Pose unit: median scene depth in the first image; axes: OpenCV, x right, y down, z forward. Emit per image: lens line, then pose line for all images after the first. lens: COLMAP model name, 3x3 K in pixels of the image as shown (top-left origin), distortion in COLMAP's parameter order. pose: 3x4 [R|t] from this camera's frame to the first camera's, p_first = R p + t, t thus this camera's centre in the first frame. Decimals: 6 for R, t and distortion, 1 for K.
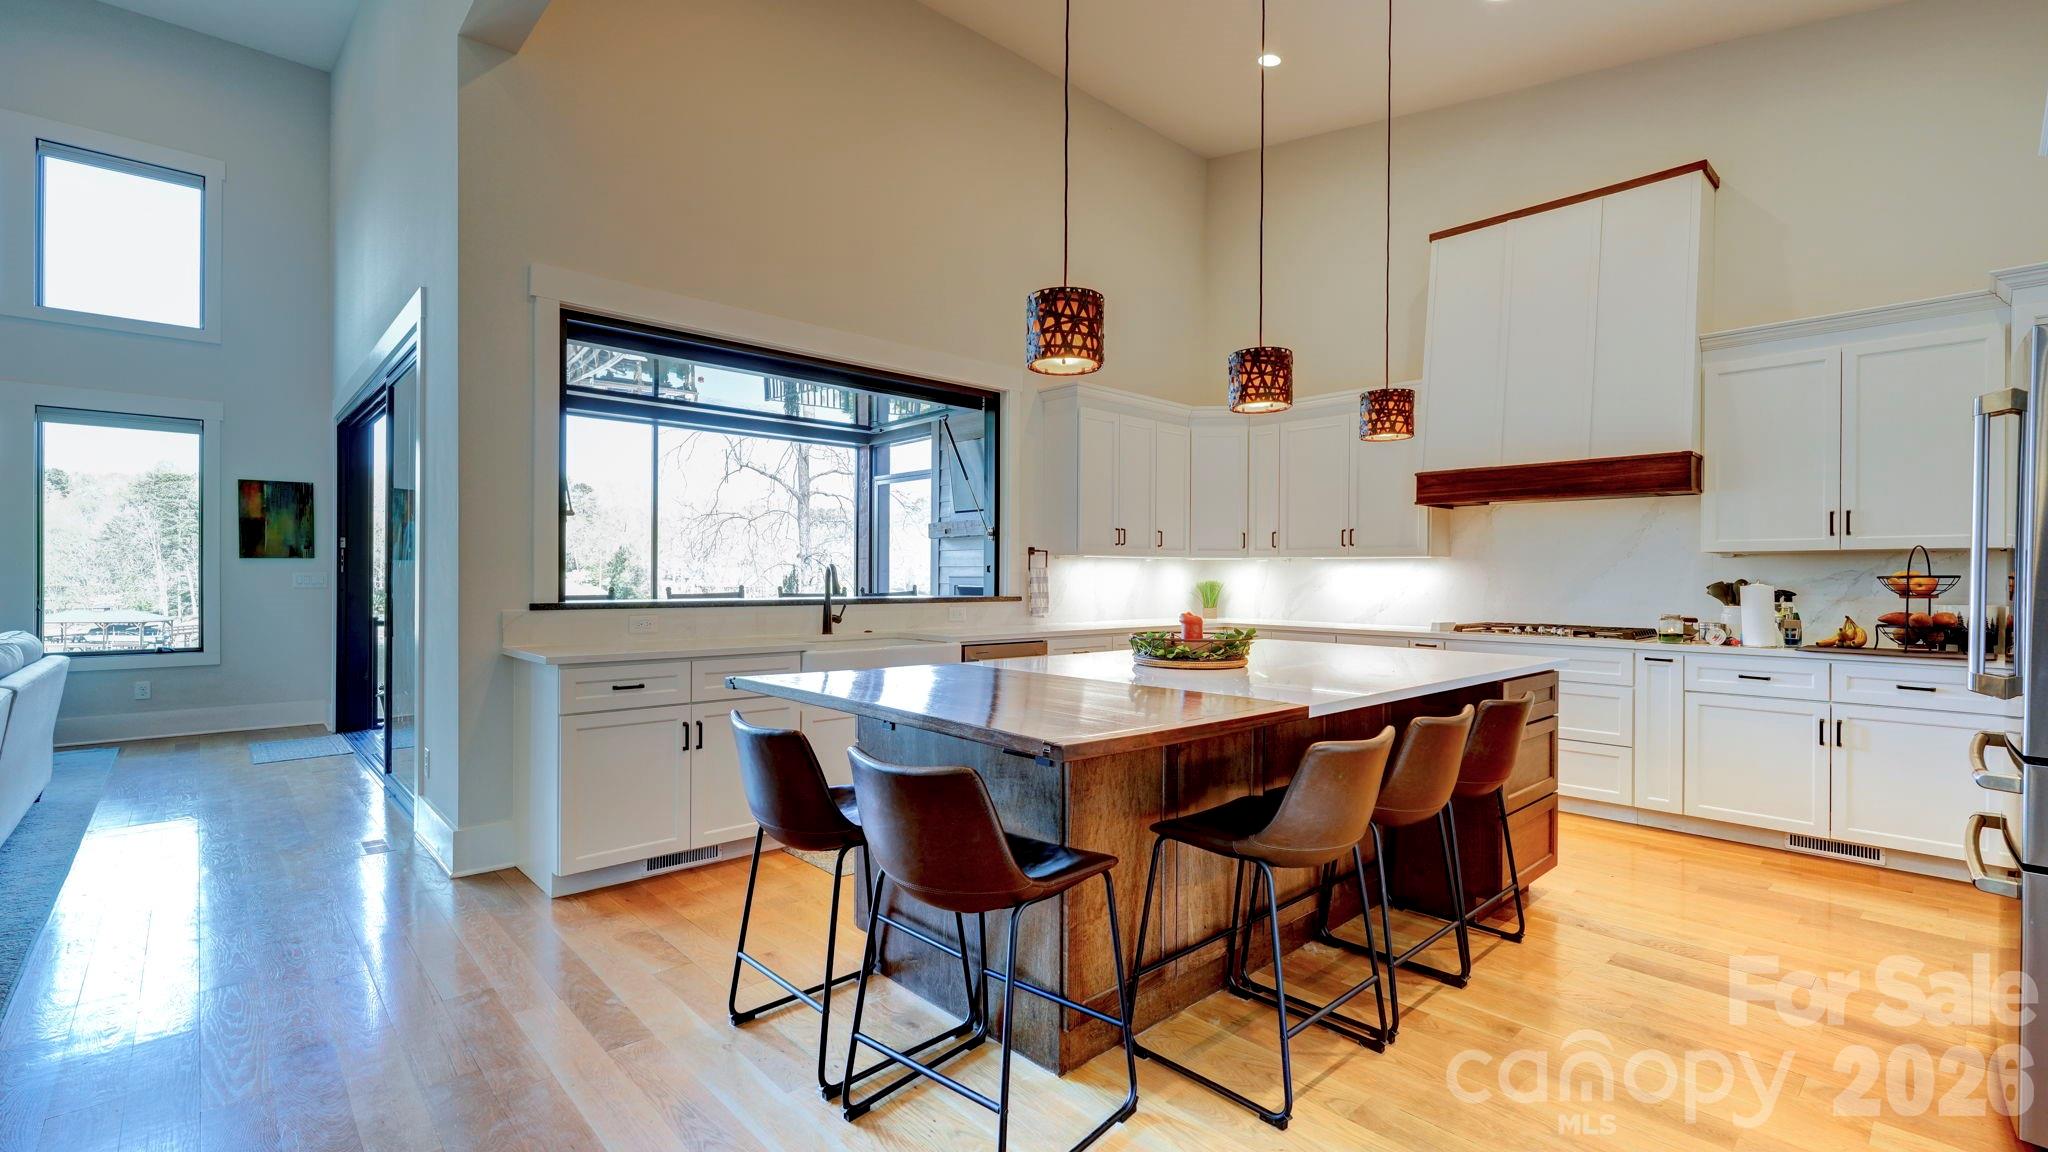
lens RADIAL K [[891.7, 0, 1027.2], [0, 891.7, 576.8], [0, 0, 1]] dist [0.000125, 0.001505]
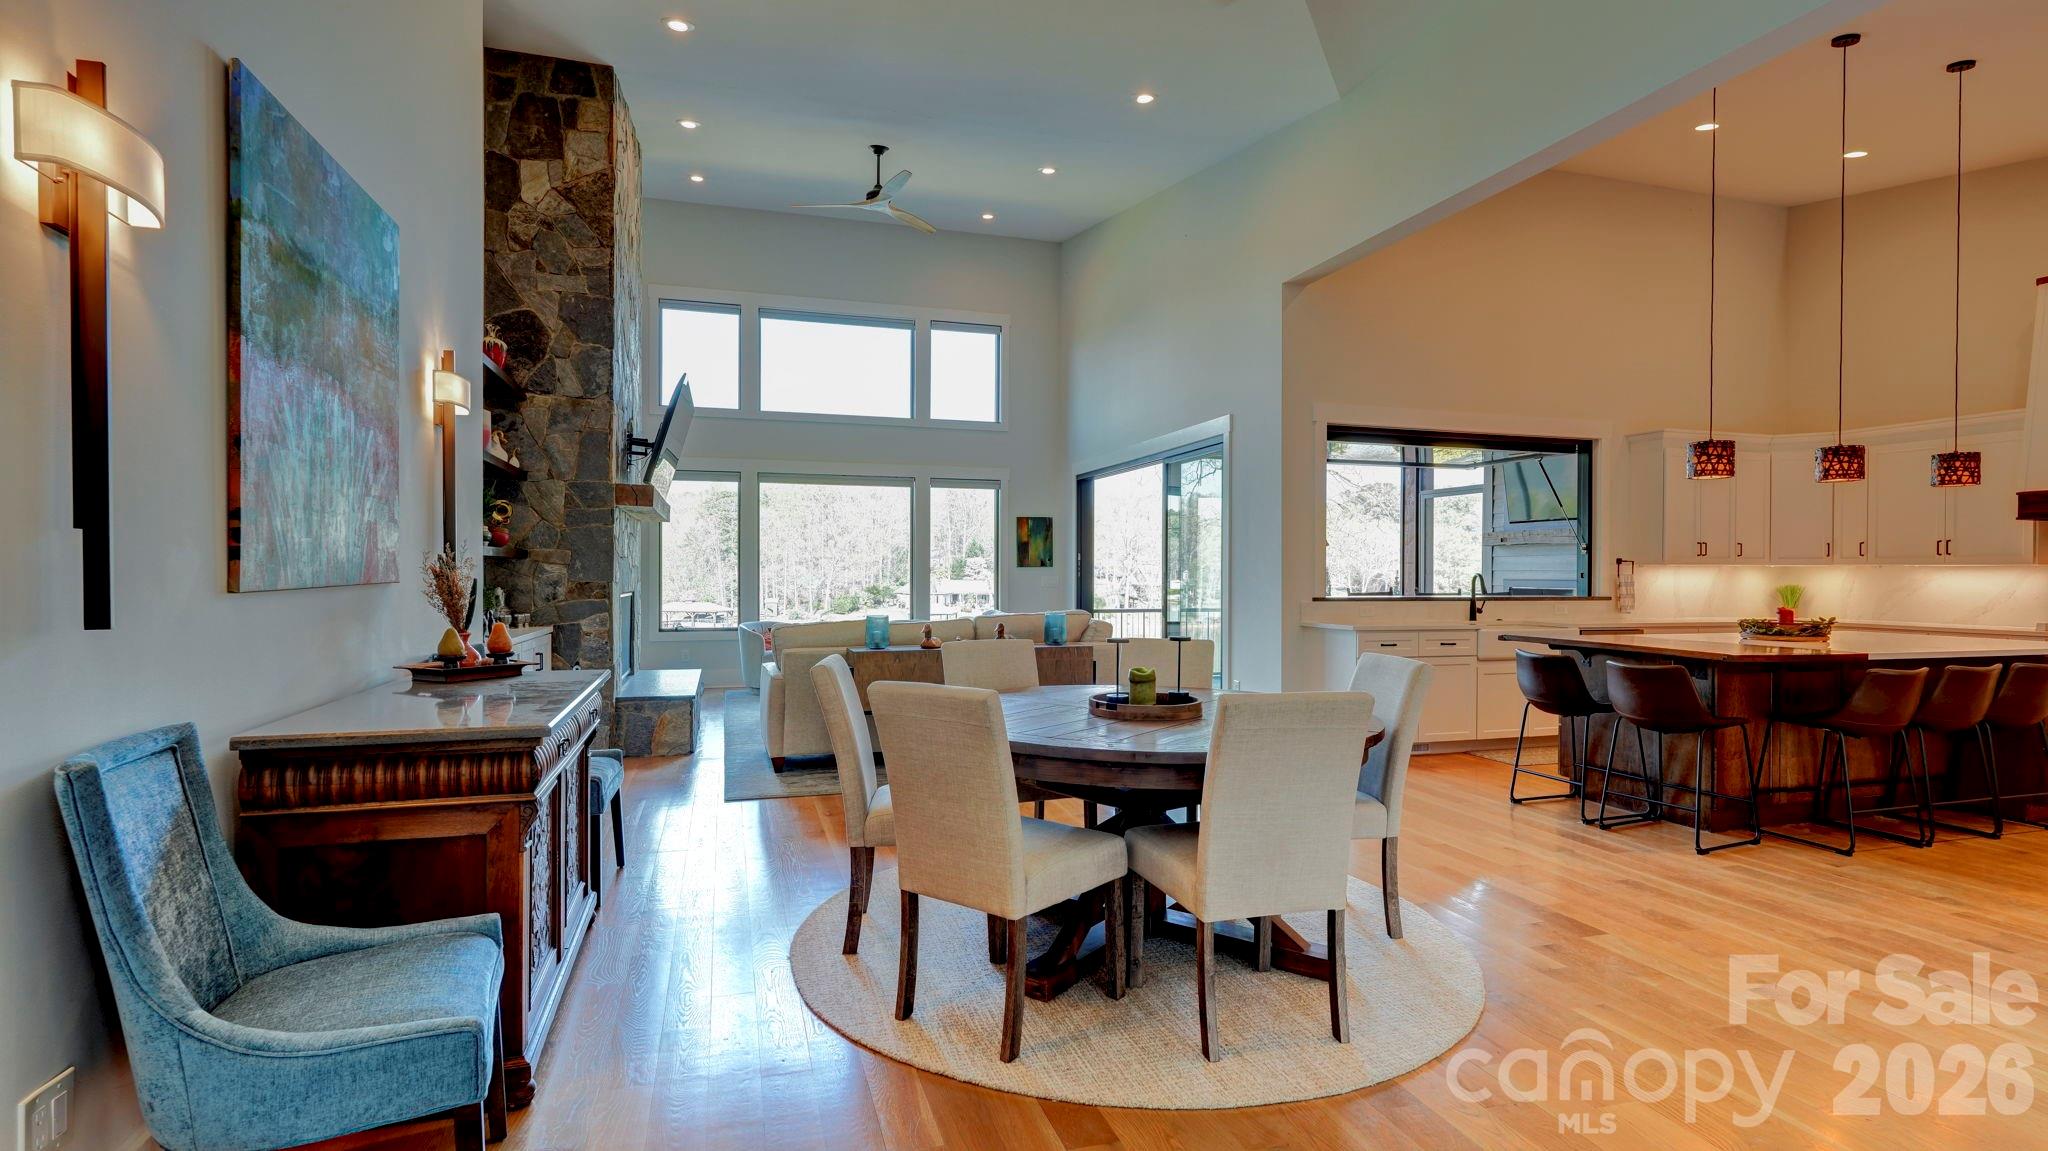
lens RADIAL K [[974.8, 0, 1020.4], [0, 974.8, 577.4], [0, 0, 1]] dist [-0.001339, 0.000088]
pose [[0.897734, 0.001348, -0.440536, -0.152196], [-0.000280, 0.999997, 0.002490, -0.009346], [0.440538, -0.002112, 0.897731, -0.641660]]
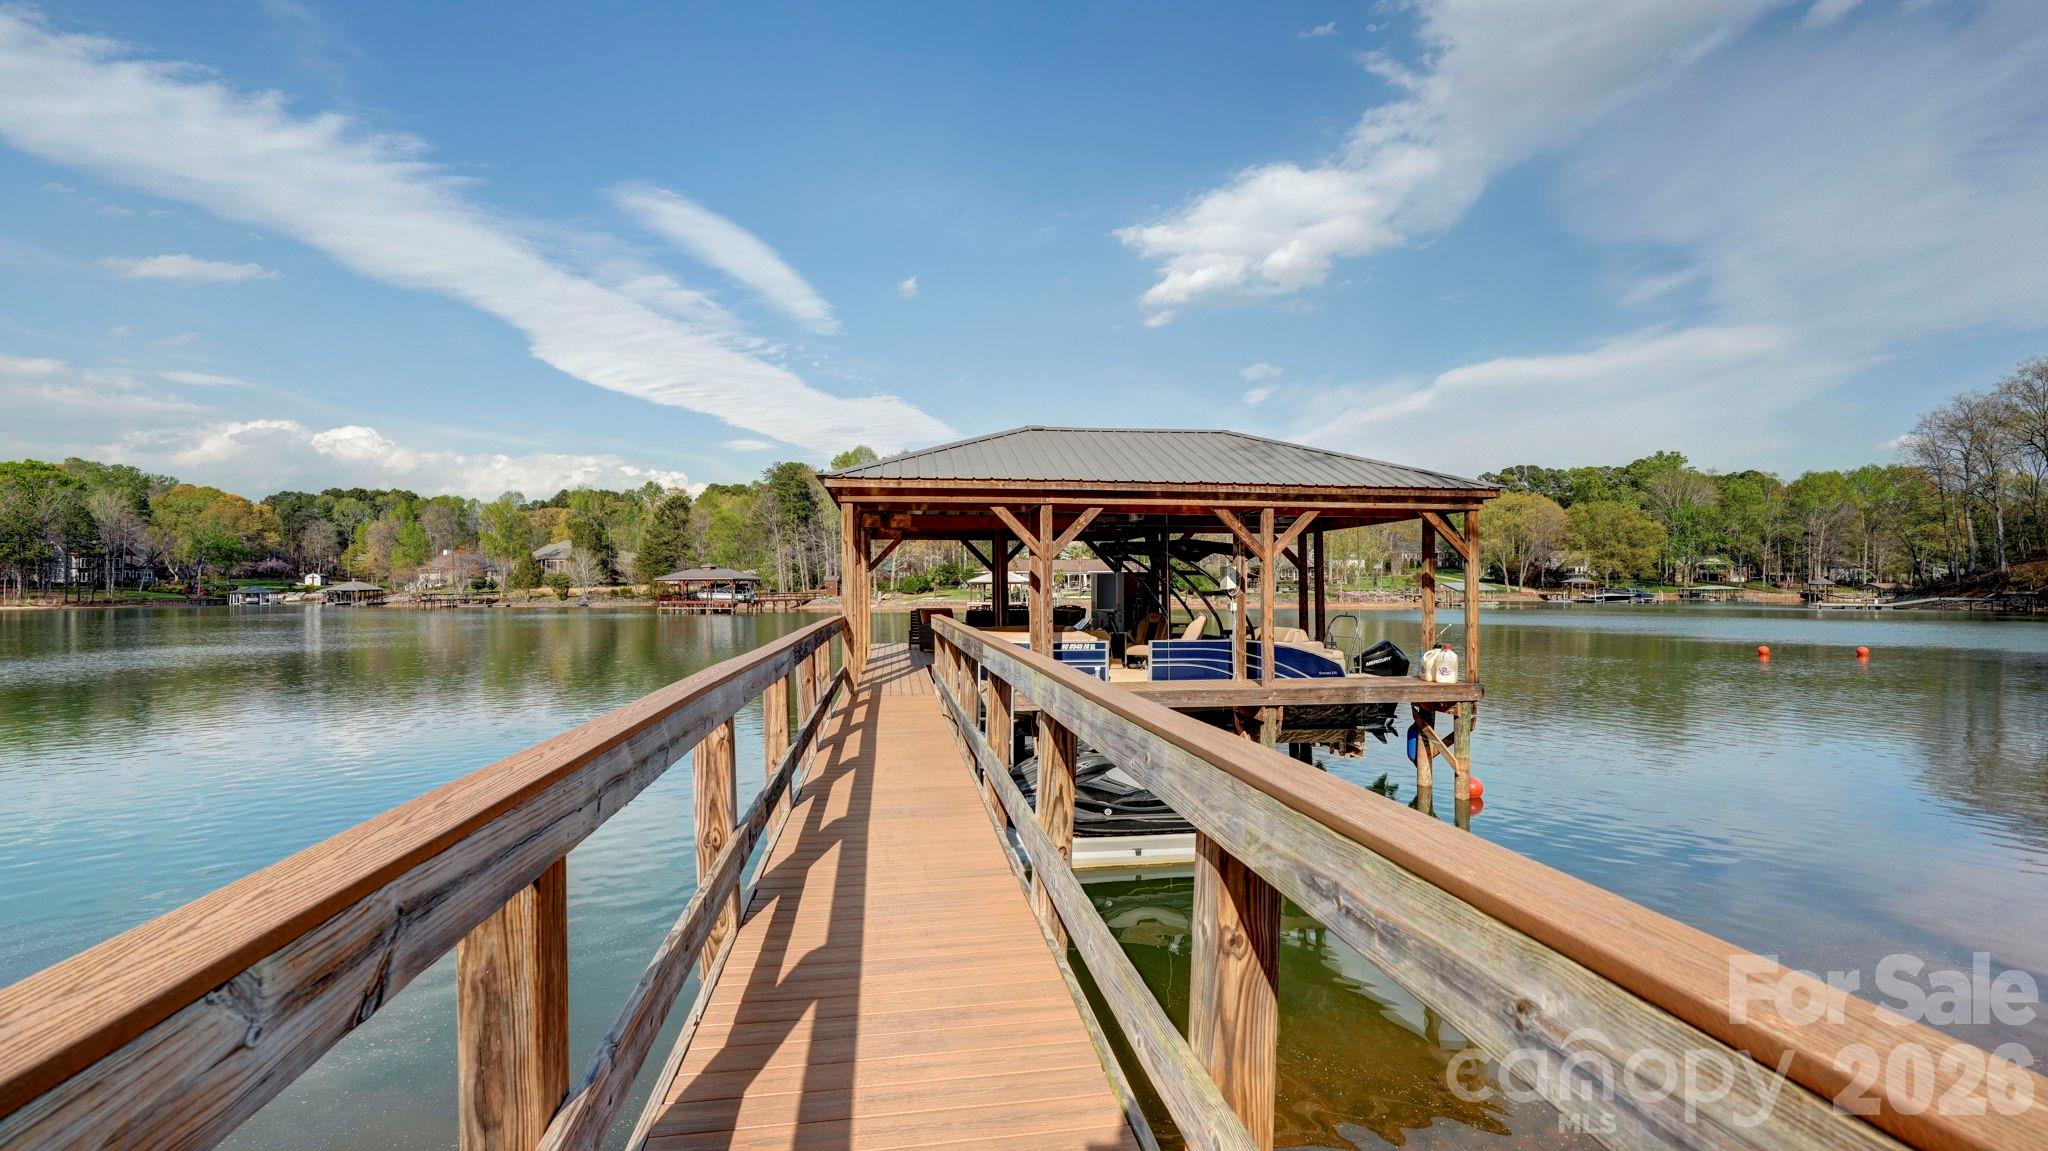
lens RADIAL K [[891.7, 0, 1027.2], [0, 891.7, 576.3], [0, 0, 1]] dist [0.000125, 0.001505]
pose [[0.837643, -0.014626, -0.546023, -2.831375], [0.006736, 0.999842, -0.016449, 1.167323], [0.546177, 0.010101, 0.837609, 5.933139]]
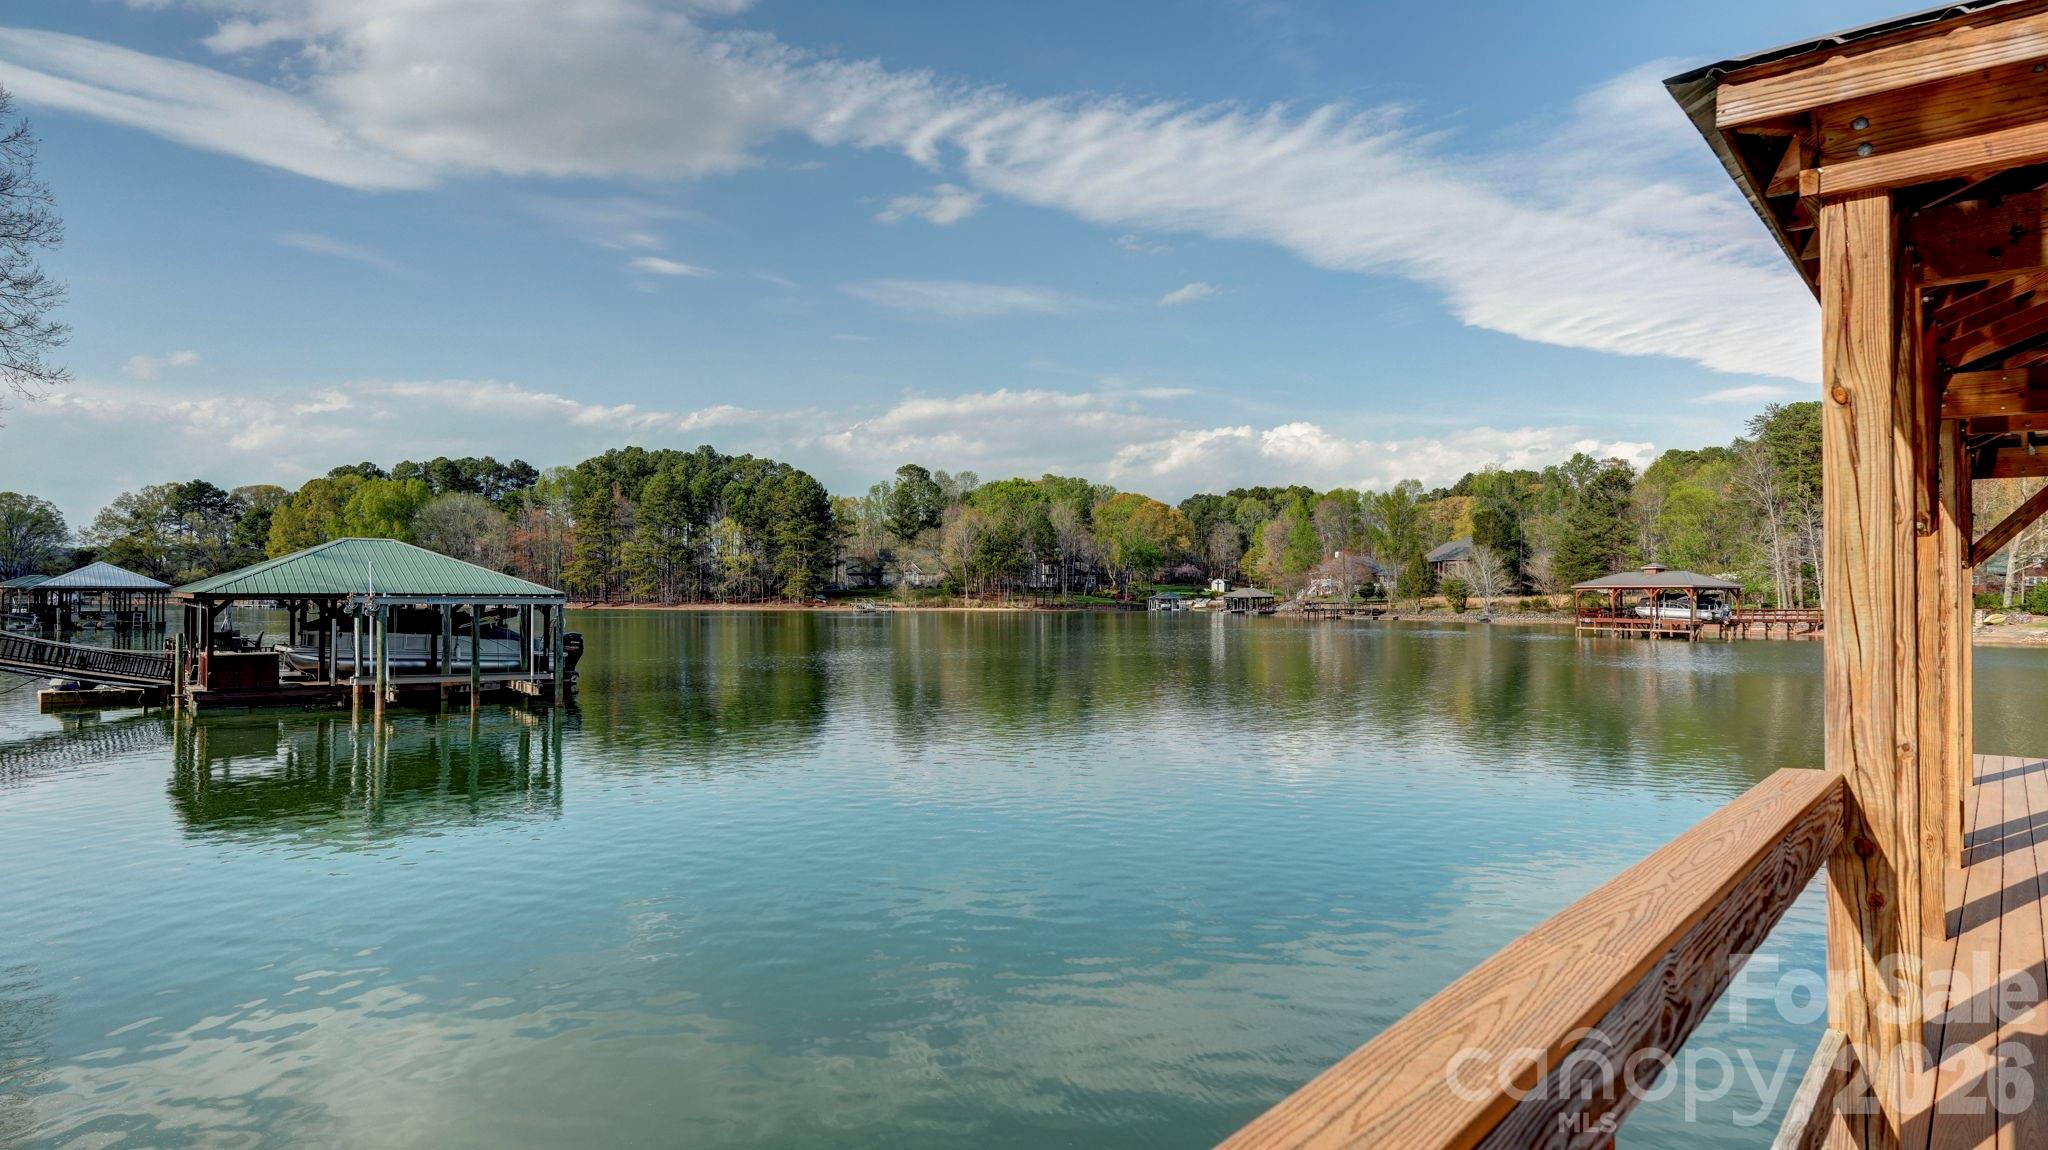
lens RADIAL K [[1163.4, 0, 1024.0], [0, 1163.4, 575.0], [0, 0, 1]] dist [-0.005779, 0.001459]
pose [[0.141497, -0.019872, -0.989739, -3.735003], [-0.010260, 0.999715, -0.021539, 1.149923], [0.989886, 0.013202, 0.141252, 6.876377]]
